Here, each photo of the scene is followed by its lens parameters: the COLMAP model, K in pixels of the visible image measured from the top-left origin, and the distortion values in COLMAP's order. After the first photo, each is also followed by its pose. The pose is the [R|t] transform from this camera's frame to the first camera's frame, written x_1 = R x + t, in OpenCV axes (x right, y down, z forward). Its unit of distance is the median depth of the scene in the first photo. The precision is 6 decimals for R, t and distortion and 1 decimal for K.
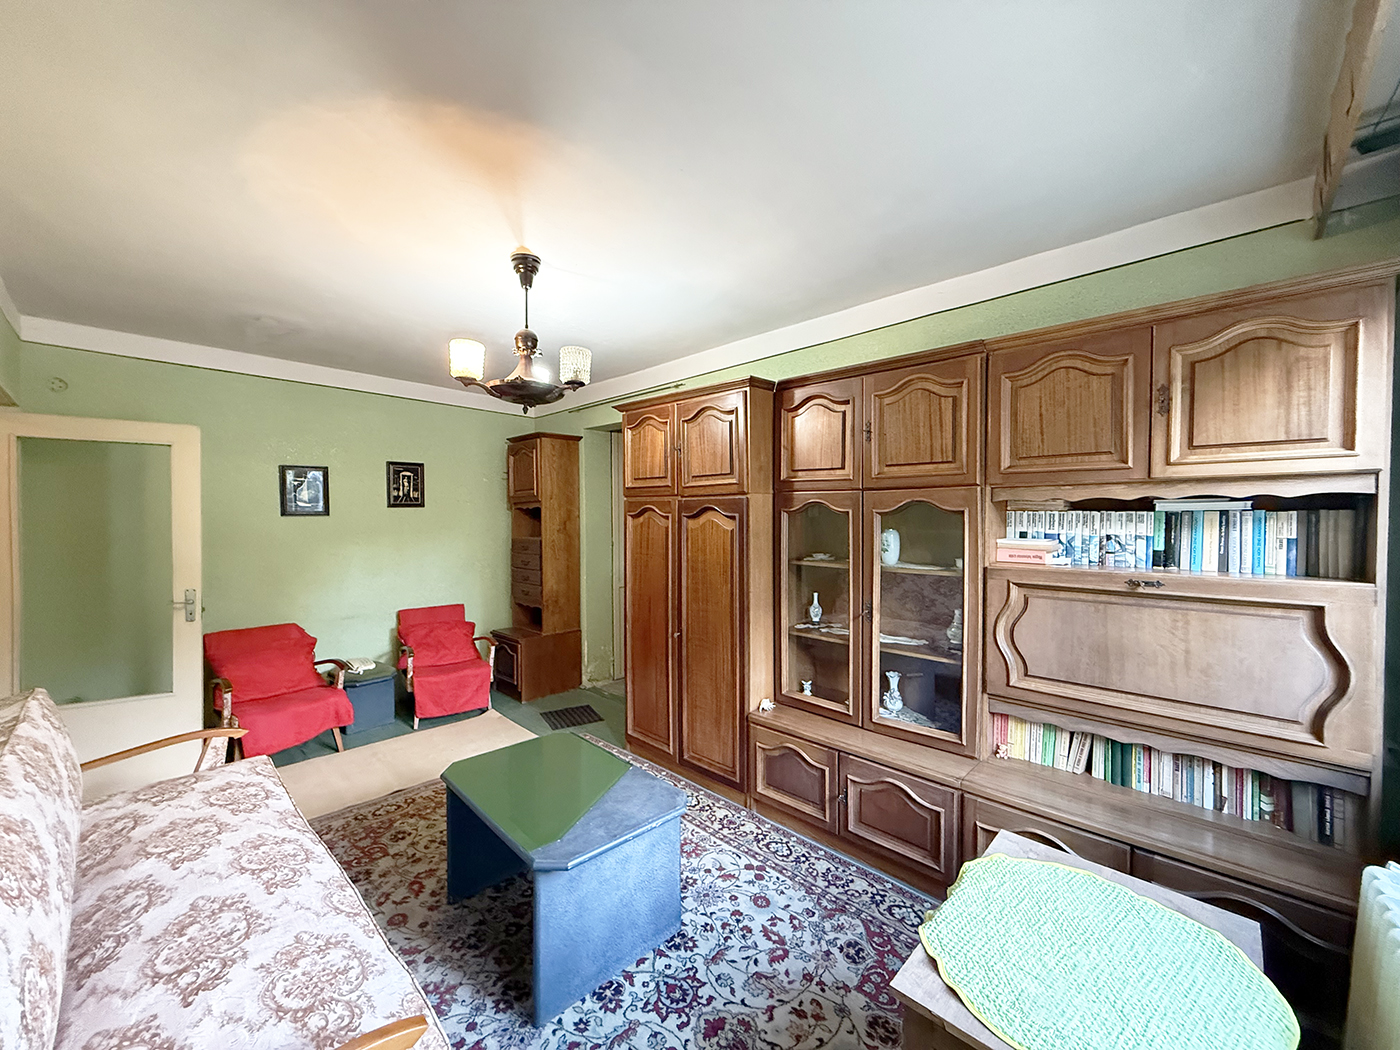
lens RADIAL K [[555.4, 0, 695.9], [0, 555.4, 527.1], [0, 0, 1]] dist [0.000345, -0.000162]
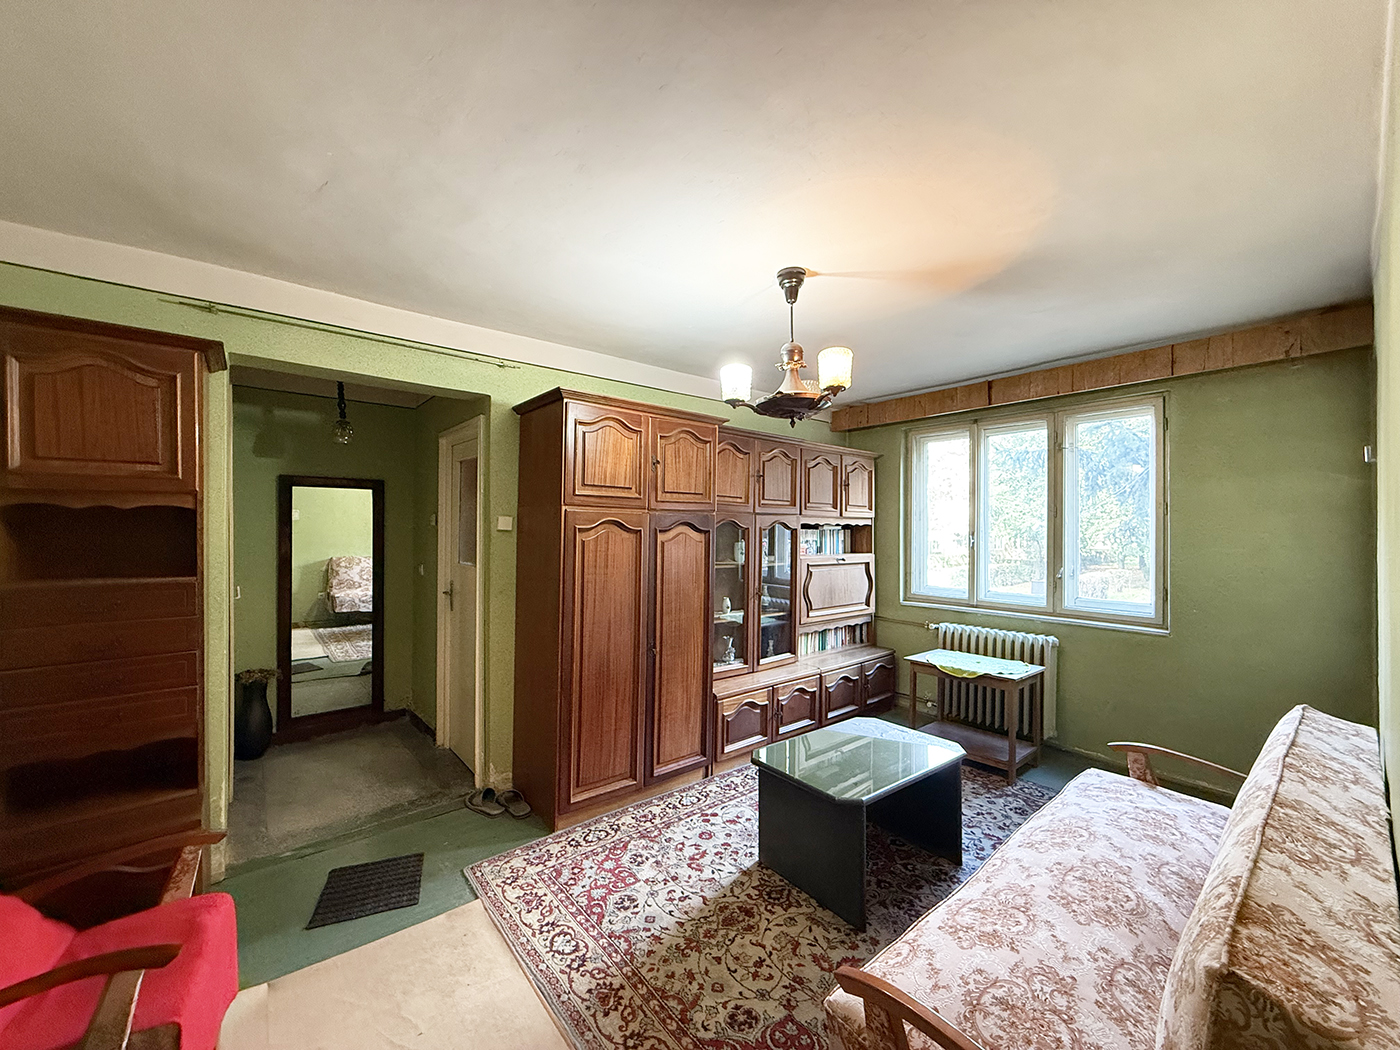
lens RADIAL K [[555.4, 0, 695.9], [0, 555.4, 527.1], [0, 0, 1]] dist [0.000345, -0.000162]
pose [[0.105029, 0.007821, 0.994438, -1.531662], [0.012485, 0.999880, -0.009182, -0.023182], [-0.994391, 0.013380, 0.104919, 1.253812]]
